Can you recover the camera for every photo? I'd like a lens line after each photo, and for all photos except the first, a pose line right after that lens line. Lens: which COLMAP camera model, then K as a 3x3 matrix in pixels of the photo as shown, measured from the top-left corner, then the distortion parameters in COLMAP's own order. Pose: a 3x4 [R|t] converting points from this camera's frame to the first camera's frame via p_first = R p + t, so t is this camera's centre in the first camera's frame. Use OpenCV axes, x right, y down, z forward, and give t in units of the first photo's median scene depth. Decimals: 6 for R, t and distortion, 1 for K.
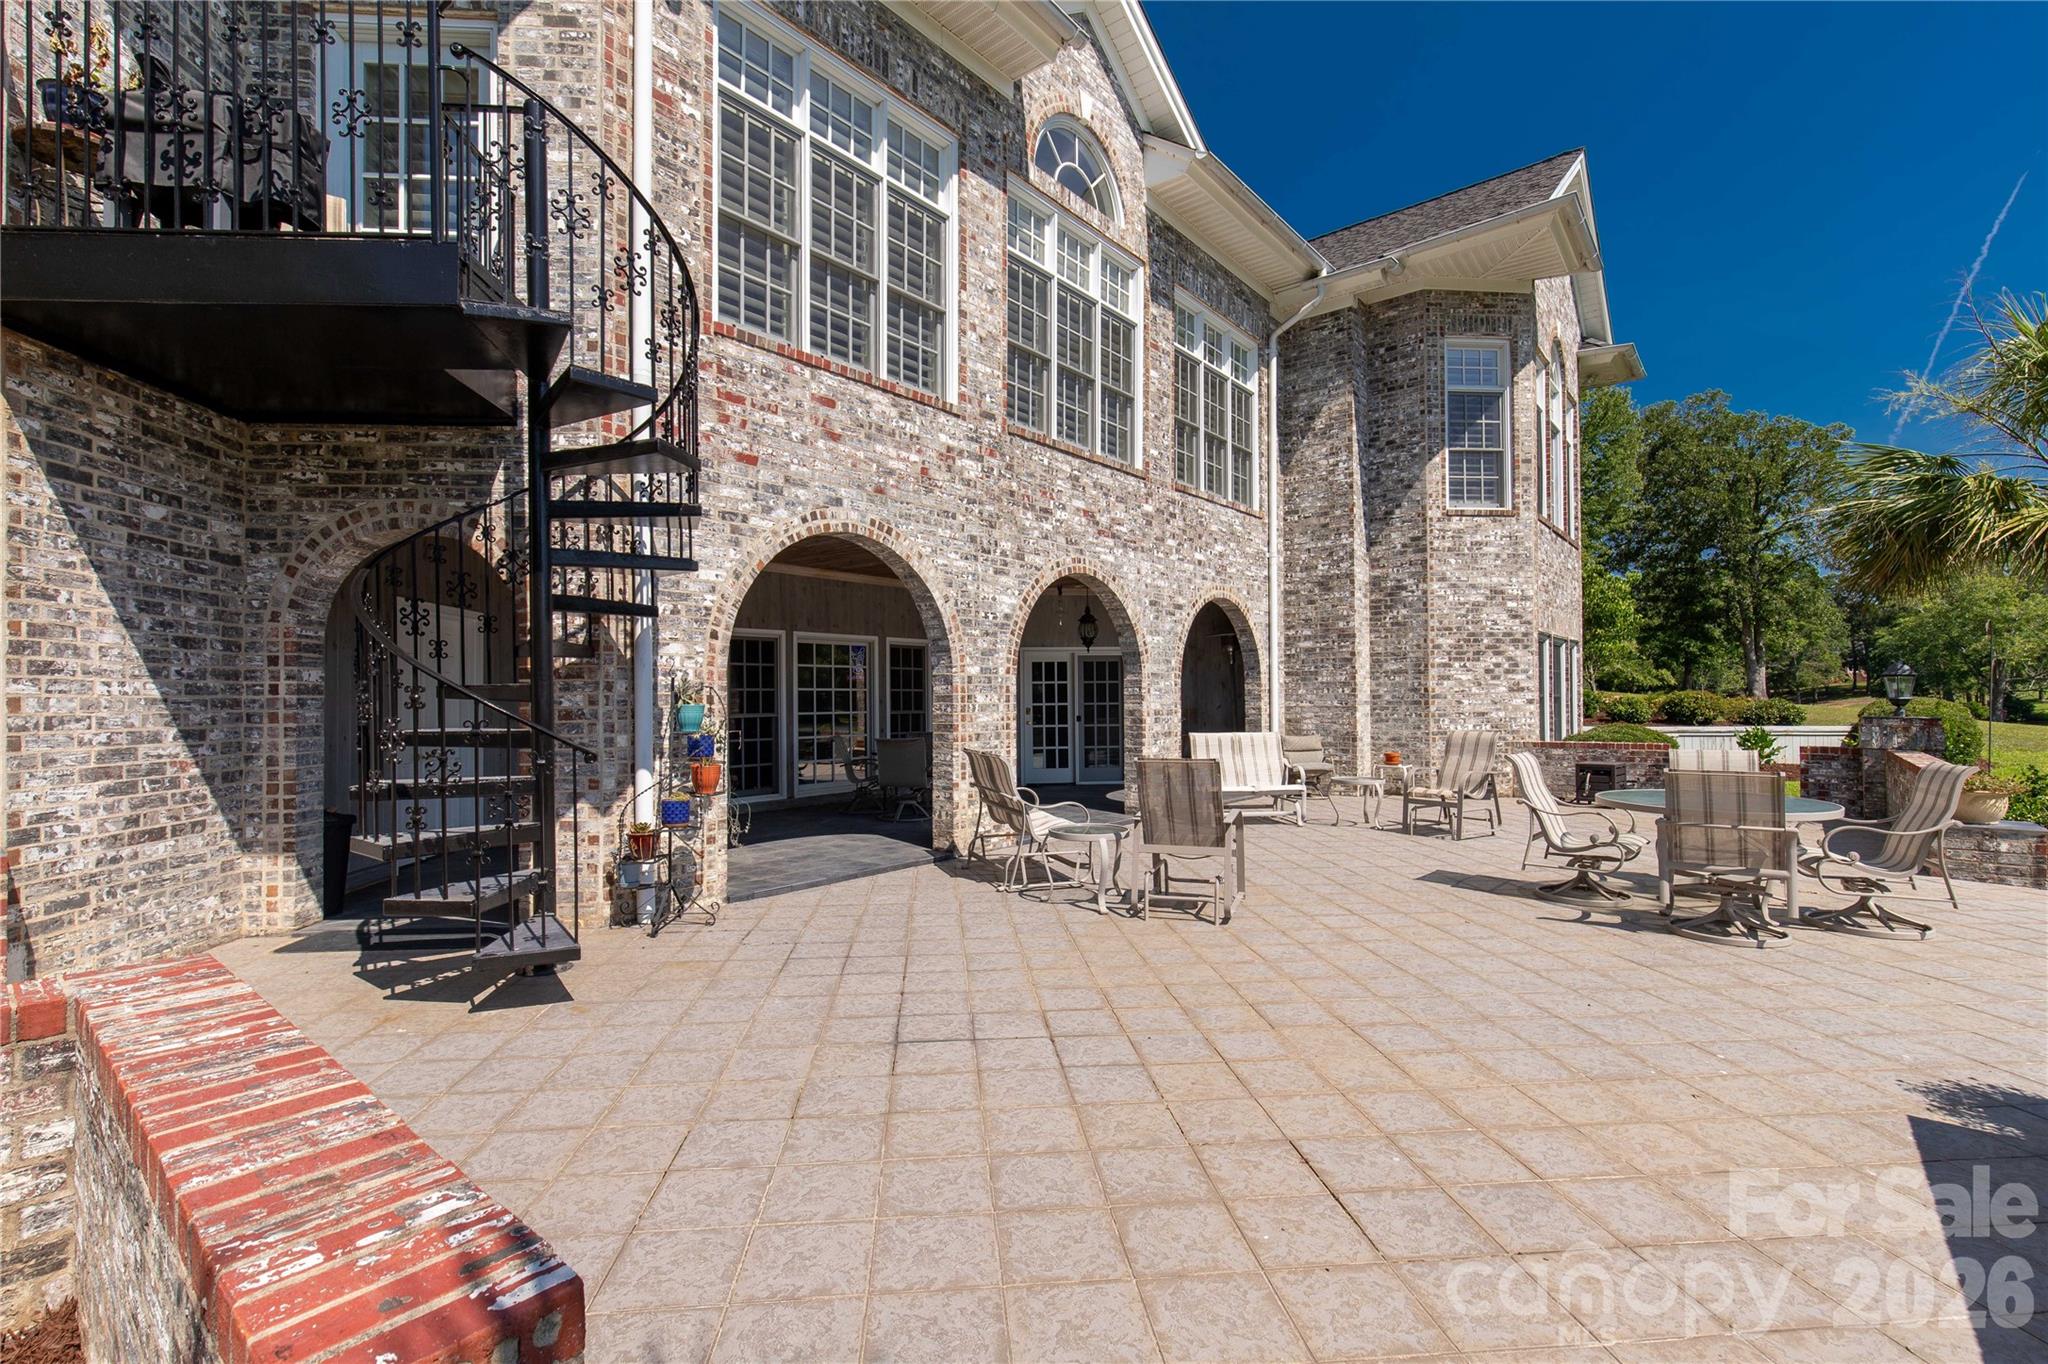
lens RADIAL K [[942.8, 0, 1017.6], [0, 942.8, 688.1], [0, 0, 1]] dist [0.009362, -0.001711]
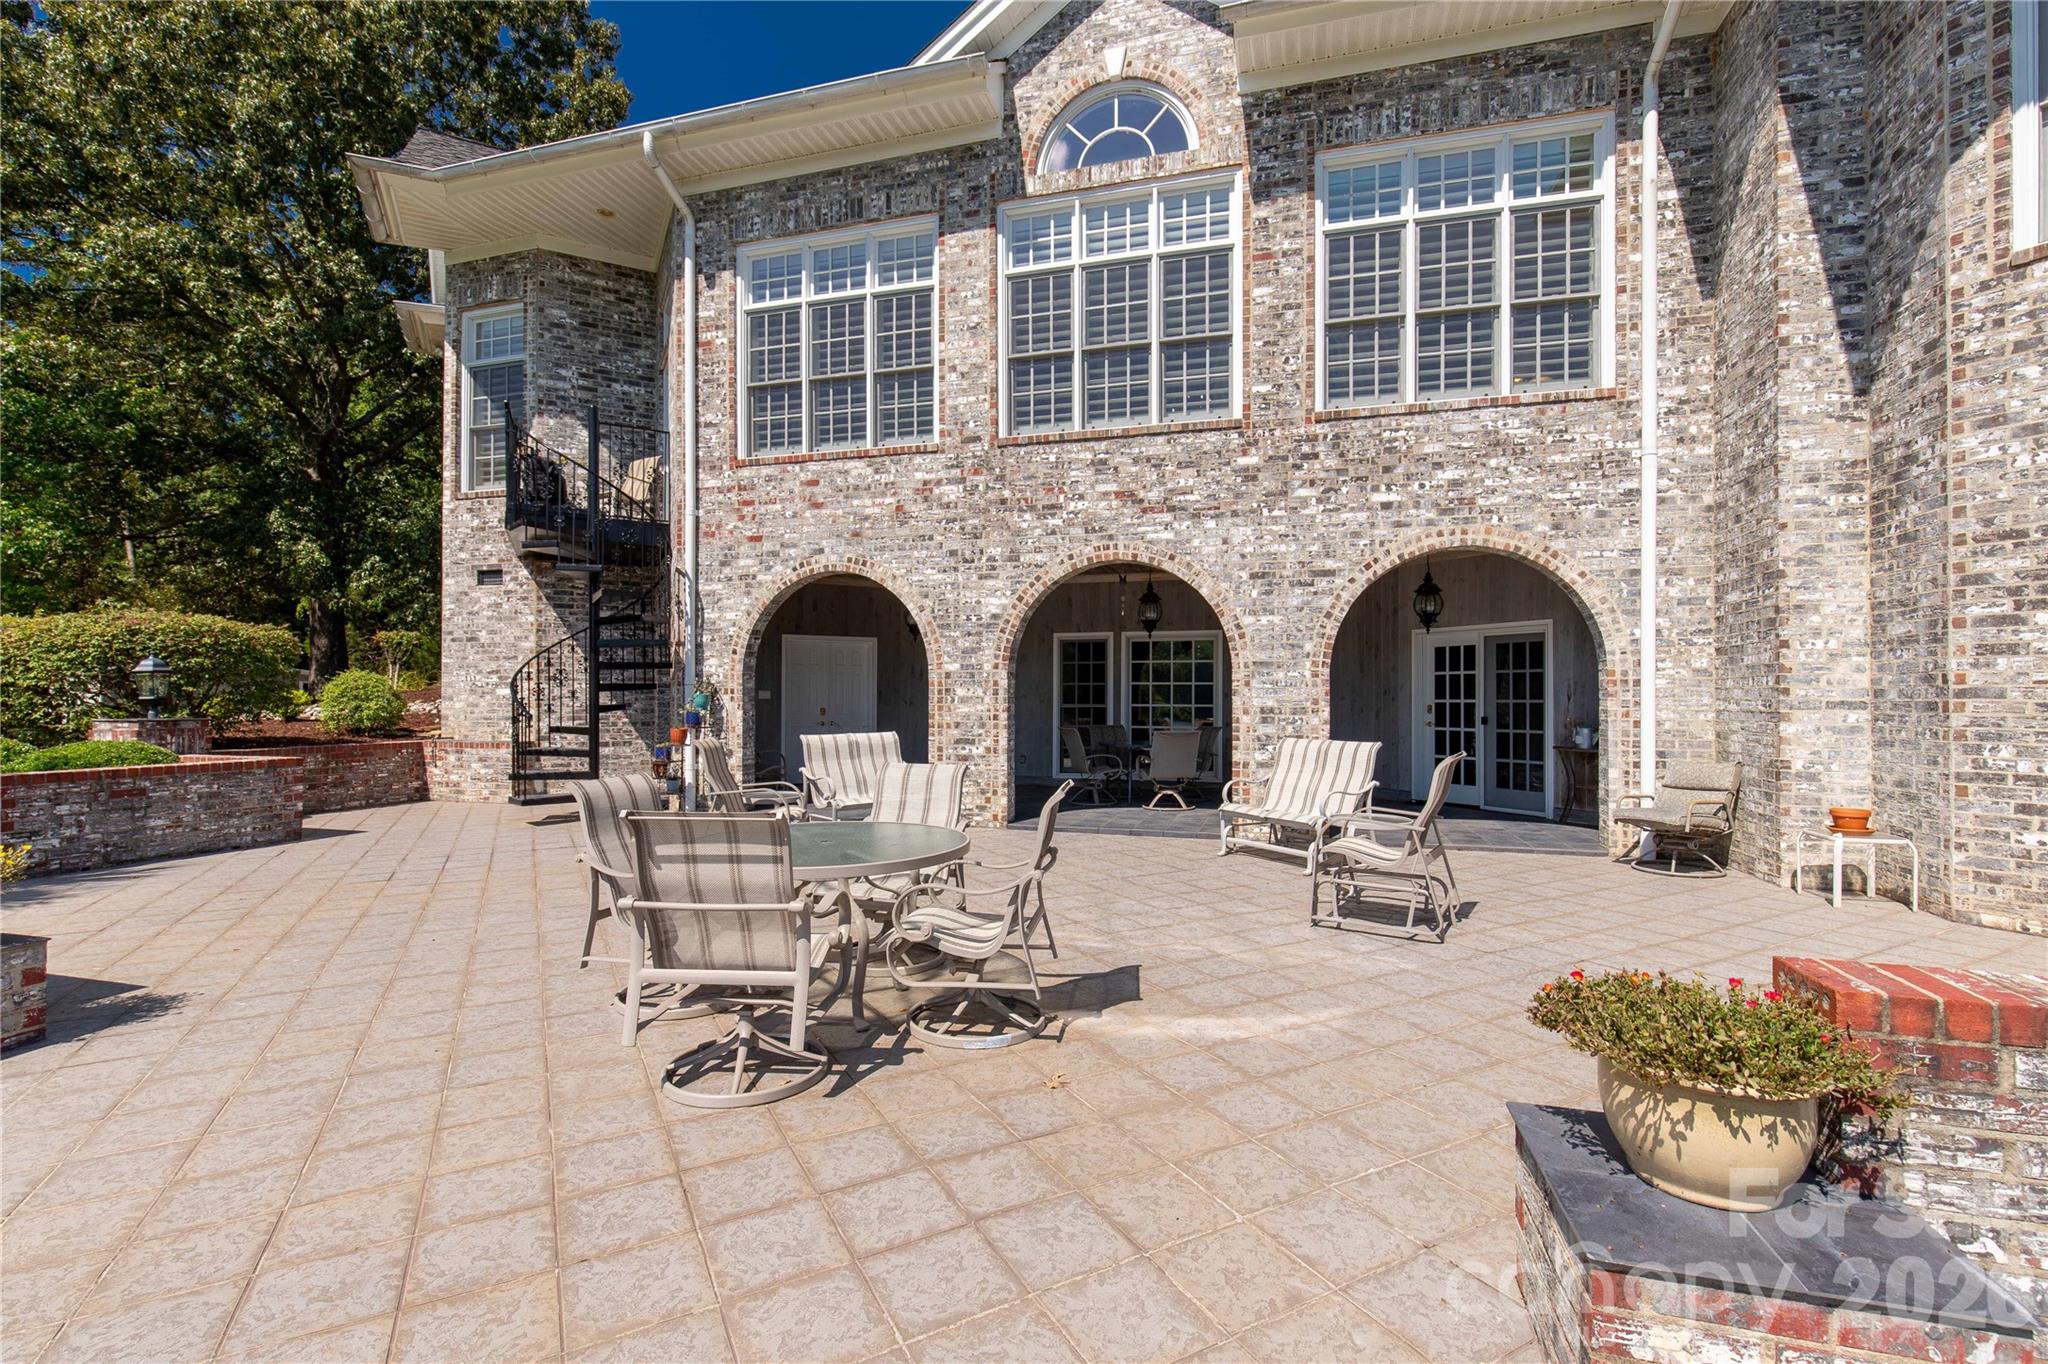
lens RADIAL K [[942.8, 0, 1020.9], [0, 942.8, 686.9], [0, 0, 1]] dist [0.009362, -0.001711]
pose [[0.366387, -0.000434, -0.930462, 1.011705], [0.005955, 0.999981, 0.001879, 0.003527], [0.930443, -0.006230, 0.366383, 0.627824]]
